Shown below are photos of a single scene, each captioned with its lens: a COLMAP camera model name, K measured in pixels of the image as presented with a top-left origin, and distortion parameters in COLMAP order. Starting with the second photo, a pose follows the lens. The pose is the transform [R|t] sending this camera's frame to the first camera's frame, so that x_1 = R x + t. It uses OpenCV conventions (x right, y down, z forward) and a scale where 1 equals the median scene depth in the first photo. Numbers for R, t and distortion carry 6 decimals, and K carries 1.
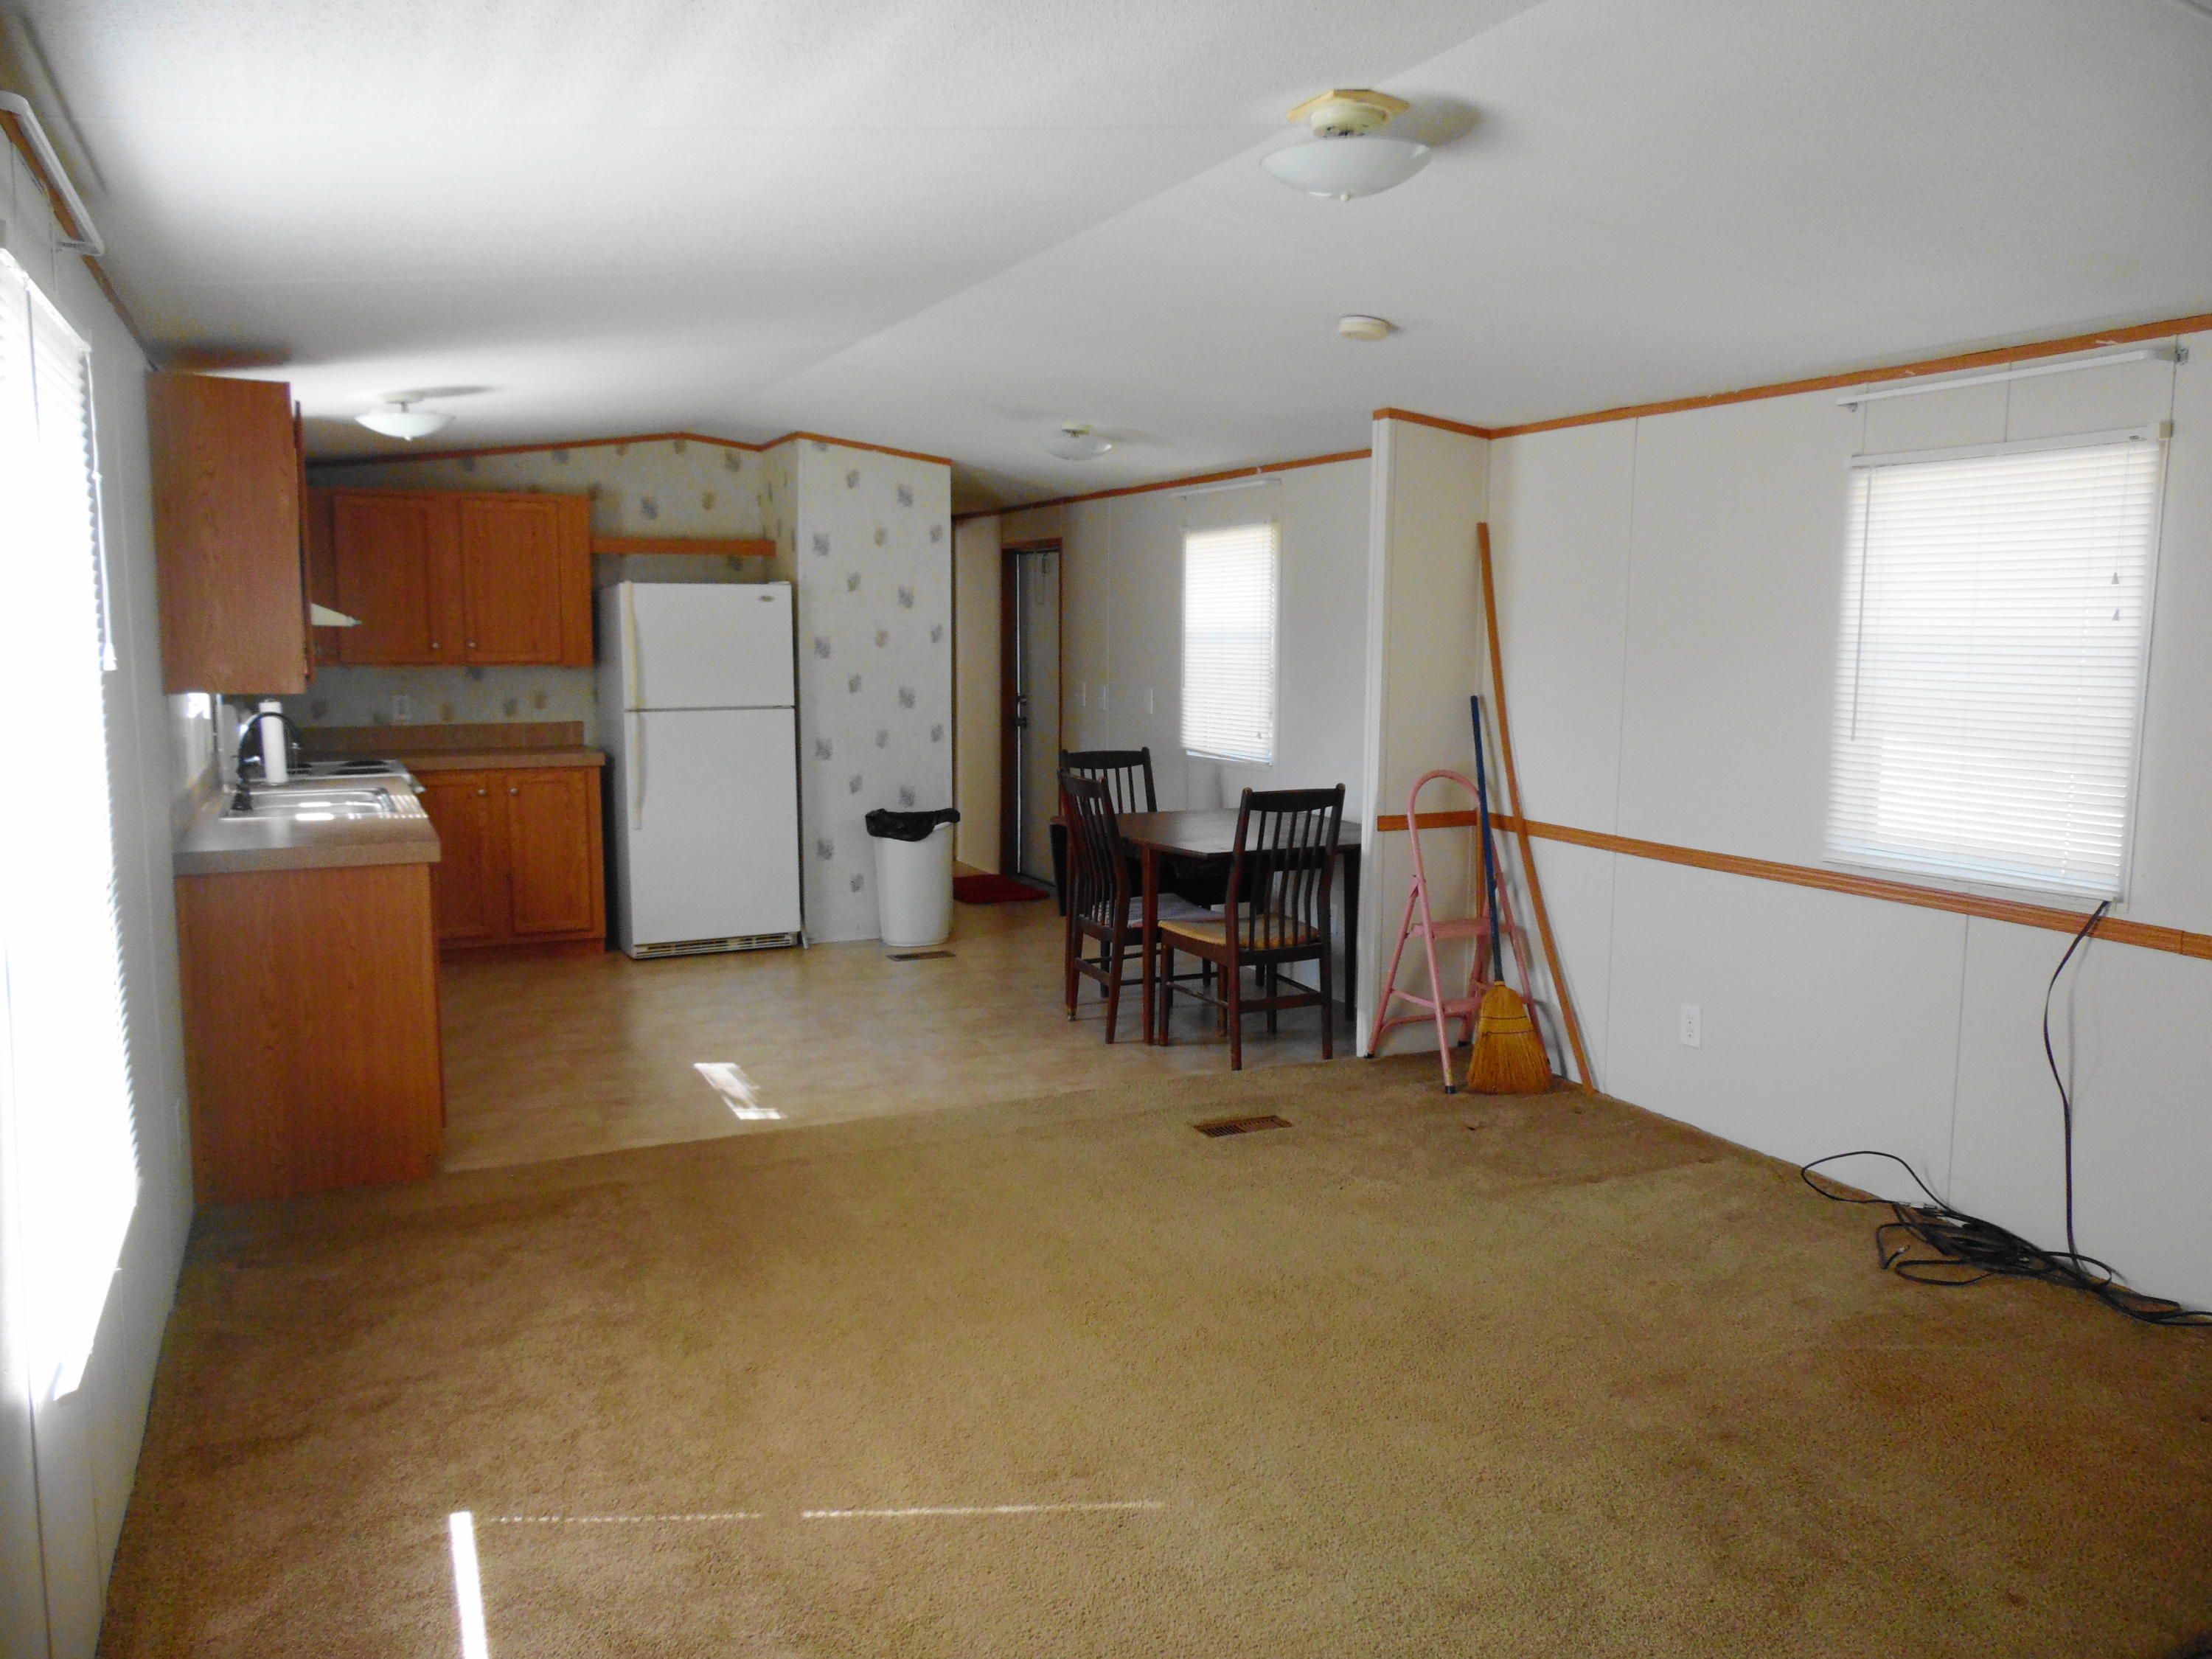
lens RADIAL K [[1655.5, 0, 1105.8], [0, 1655.5, 827.9], [0, 0, 1]] dist [-0.033040, 0.063353]
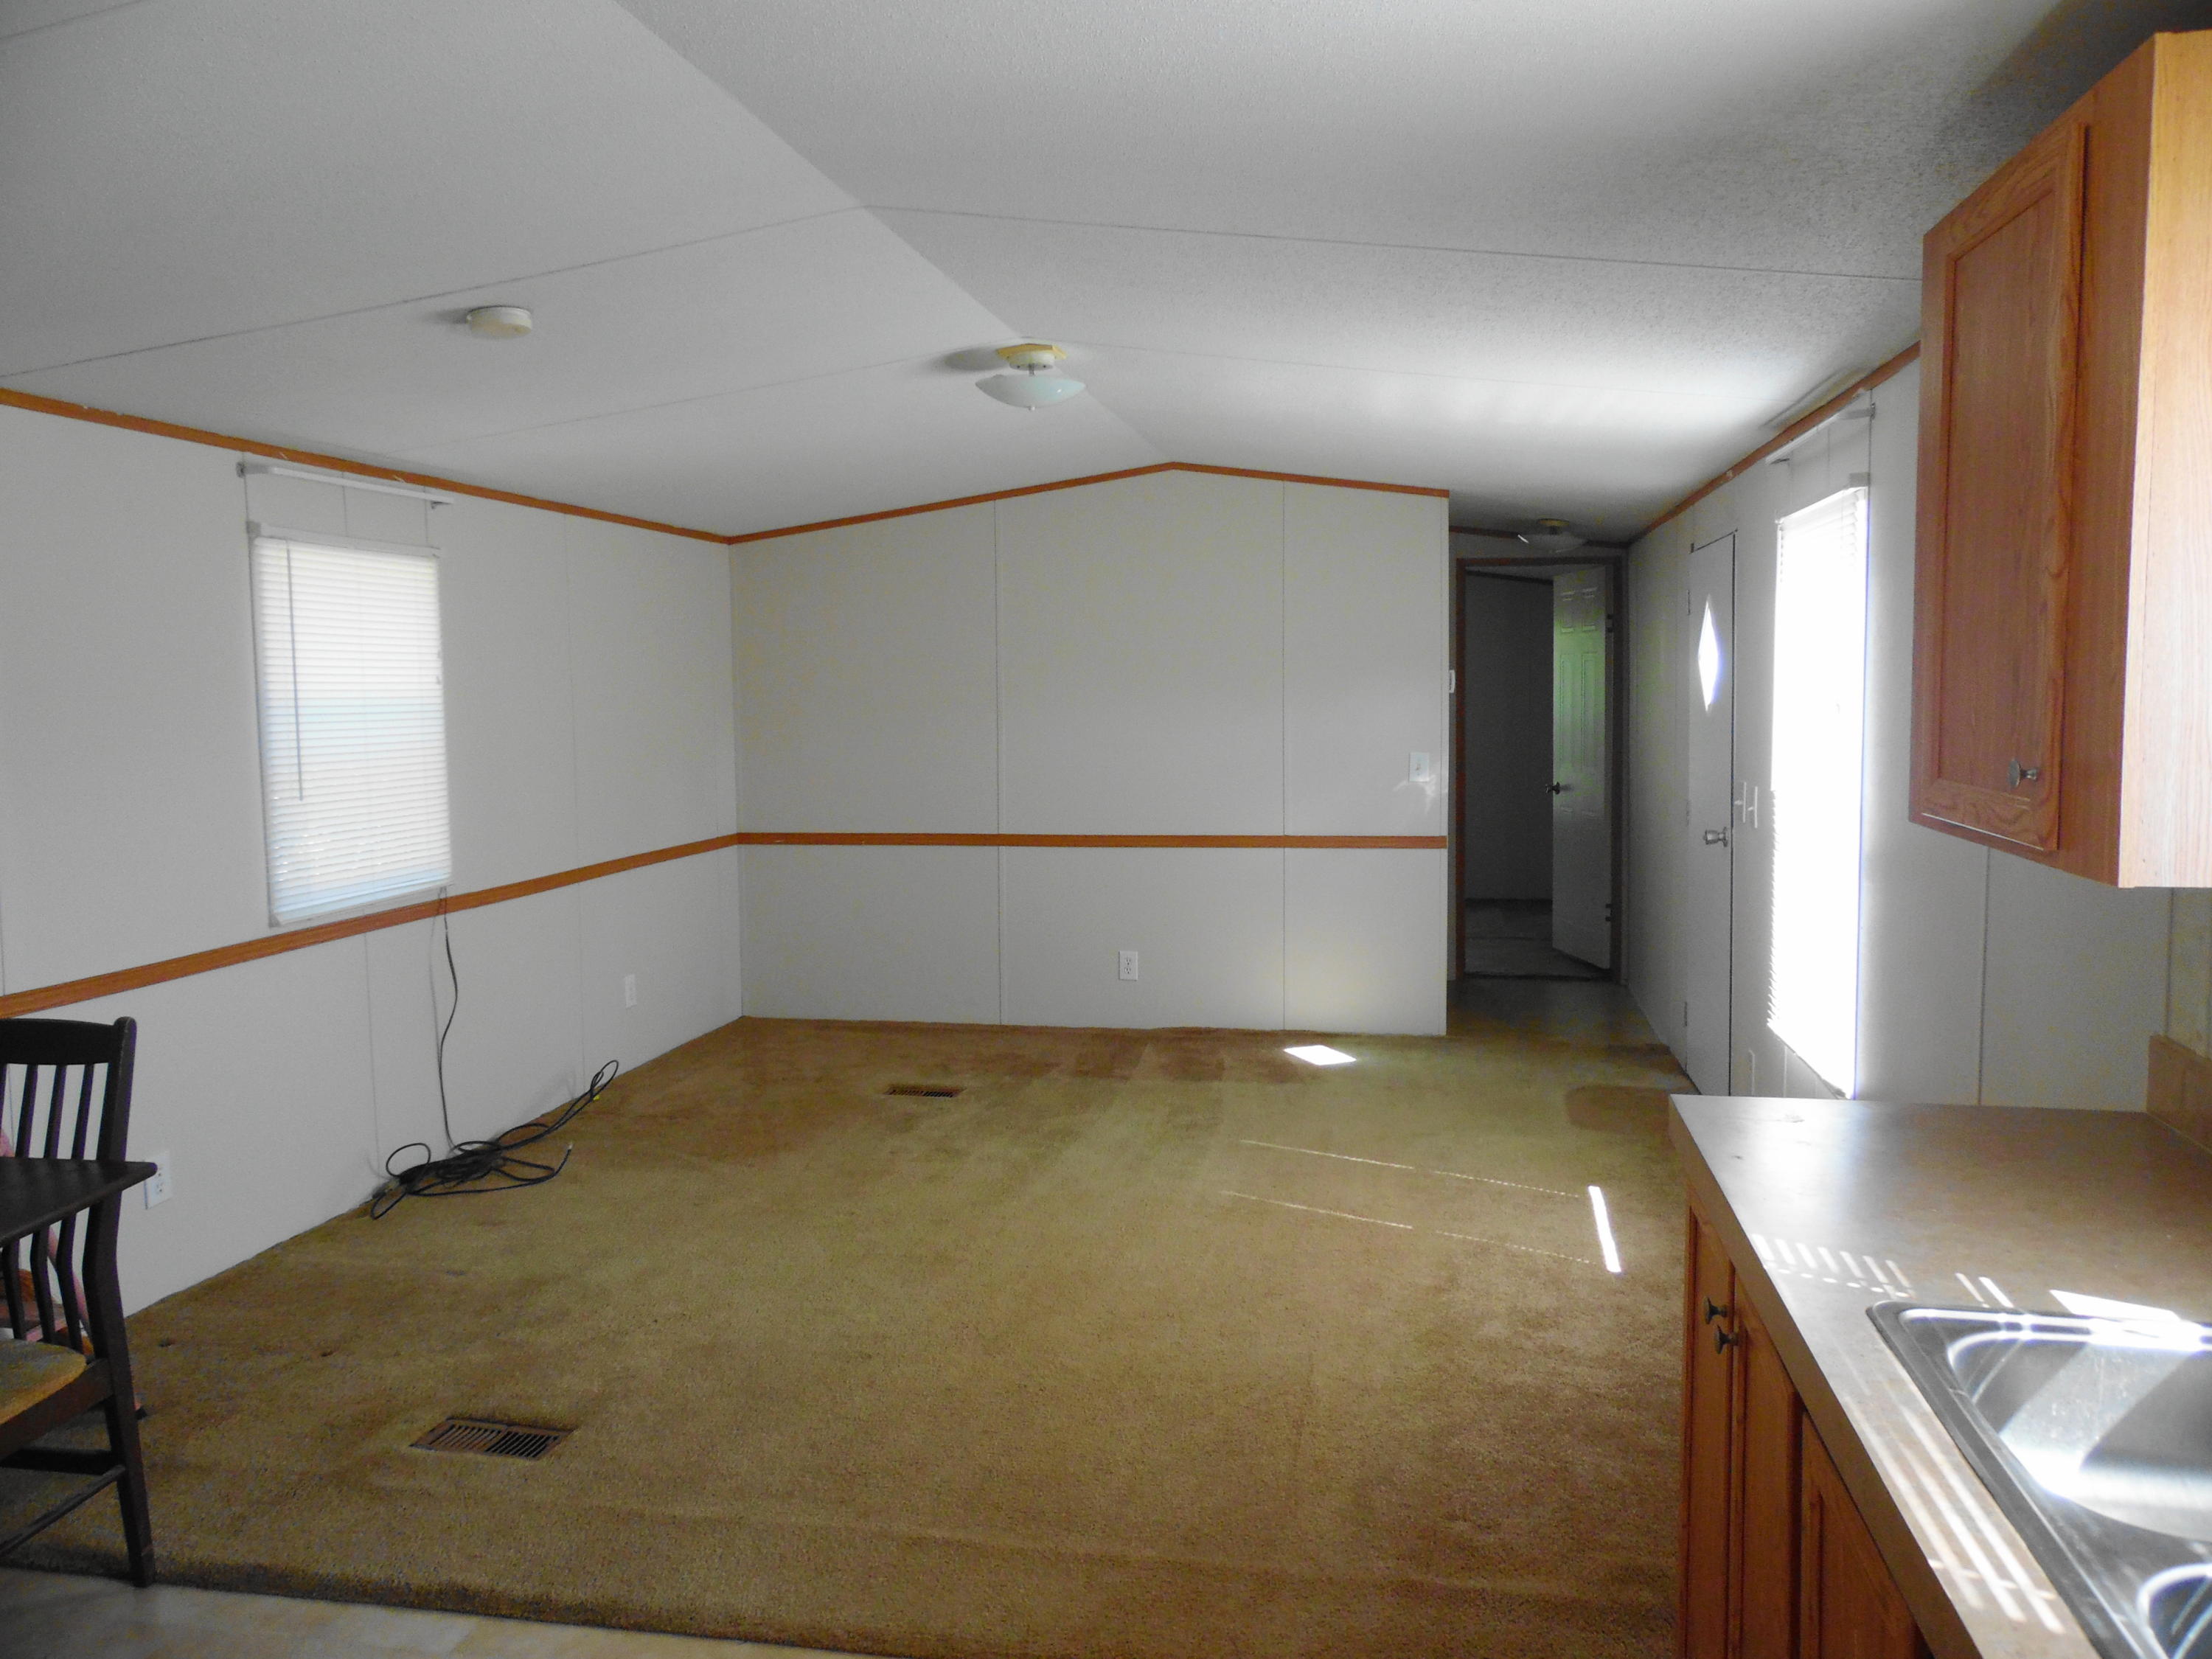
lens RADIAL K [[1655.5, 0, 1104.1], [0, 1655.5, 824.0], [0, 0, 1]] dist [-0.033040, 0.063353]
pose [[-0.802426, -0.050040, 0.594650, -0.418718], [0.078279, 0.979041, 0.188017, -0.142505], [-0.591596, 0.197418, -0.781691, 1.112807]]
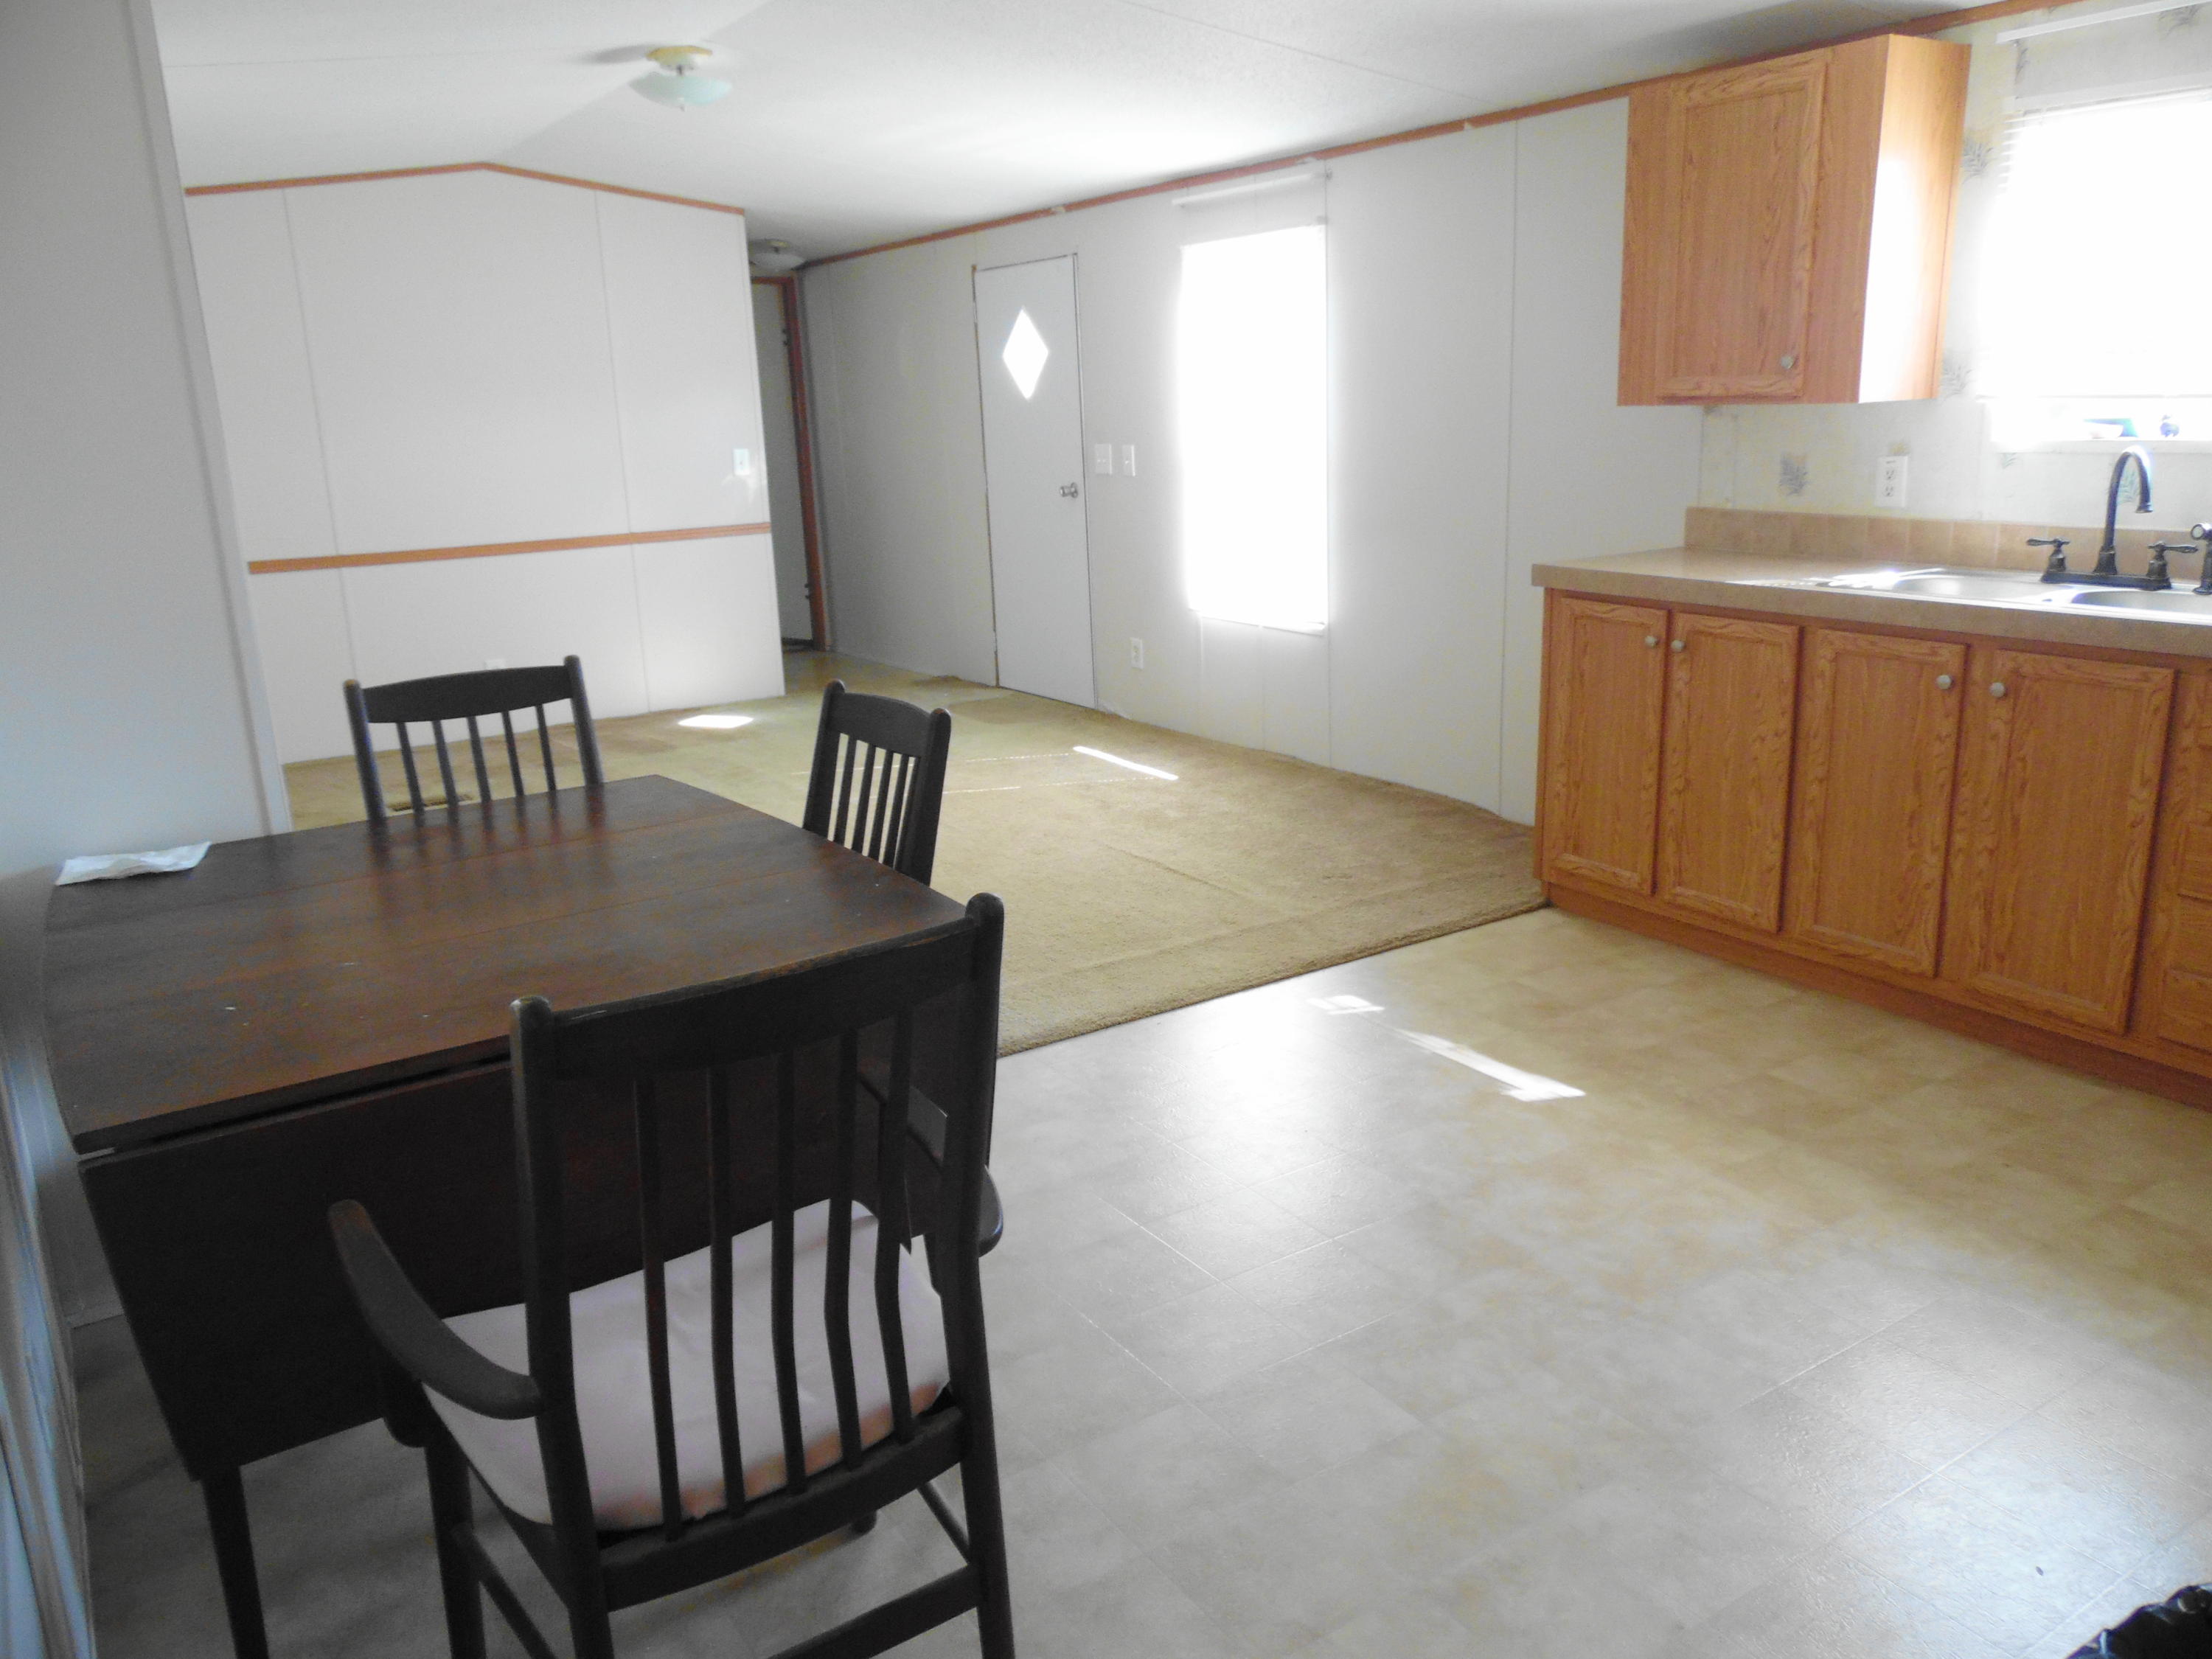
lens RADIAL K [[1655.5, 0, 1113.3], [0, 1655.5, 823.8], [0, 0, 1]] dist [-0.033040, 0.063353]
pose [[-0.990465, 0.059961, -0.124031, -0.018601], [0.010496, 0.930540, 0.366039, -0.155870], [0.137364, 0.361247, -0.922297, 1.421999]]
